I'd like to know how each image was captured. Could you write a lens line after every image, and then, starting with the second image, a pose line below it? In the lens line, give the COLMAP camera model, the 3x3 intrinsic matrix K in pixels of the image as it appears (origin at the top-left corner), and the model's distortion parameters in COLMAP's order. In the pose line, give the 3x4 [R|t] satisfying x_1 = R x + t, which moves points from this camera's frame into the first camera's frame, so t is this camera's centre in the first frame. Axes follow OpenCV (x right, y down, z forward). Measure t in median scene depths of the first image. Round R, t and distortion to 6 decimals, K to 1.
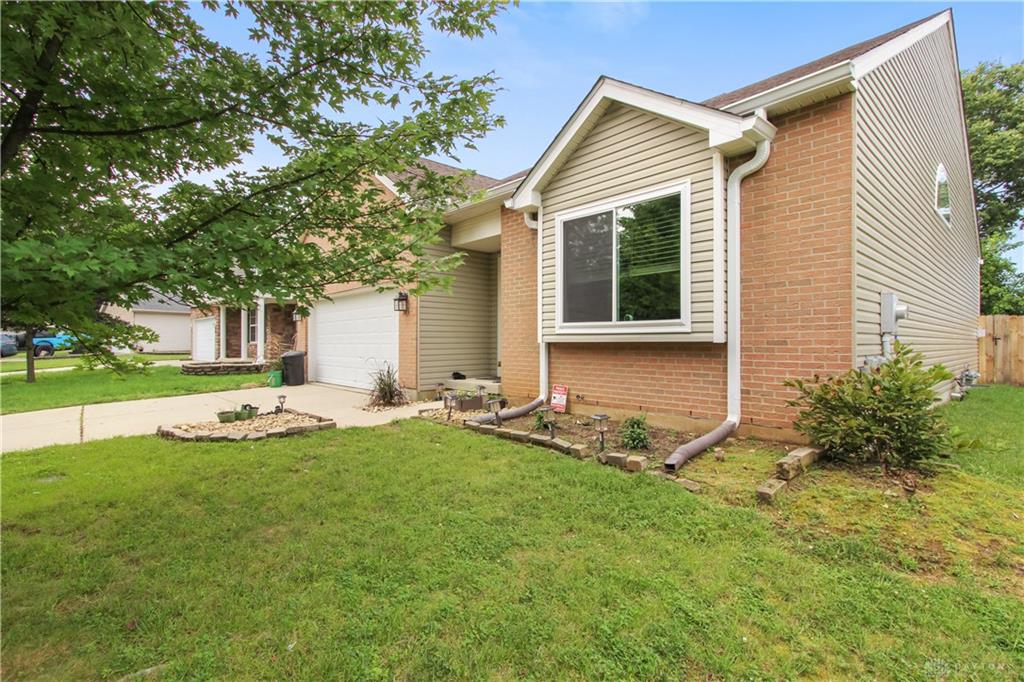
lens RADIAL K [[480.7, 0, 516.0], [0, 480.7, 349.1], [0, 0, 1]] dist [-0.011085, 0.001634]
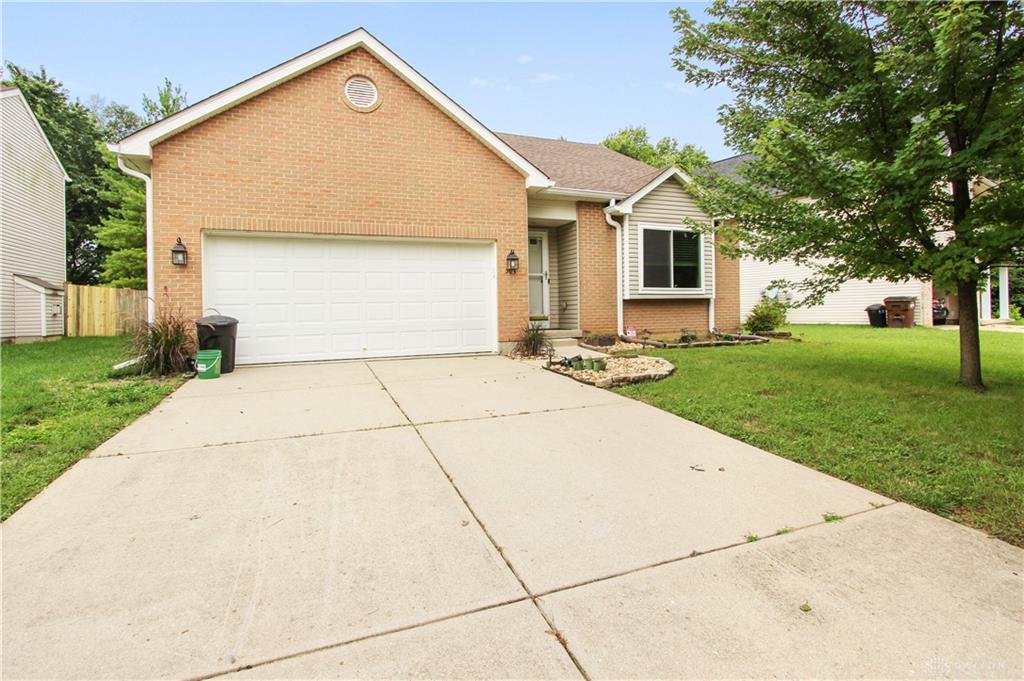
lens RADIAL K [[495.3, 0, 510.7], [0, 495.3, 314.1], [0, 0, 1]] dist [-0.012397, 0.000325]
pose [[0.347103, -0.018318, 0.937648, -1.735963], [0.030961, 0.999488, 0.008064, 0.011559], [-0.937316, 0.026231, 0.347493, 0.842930]]
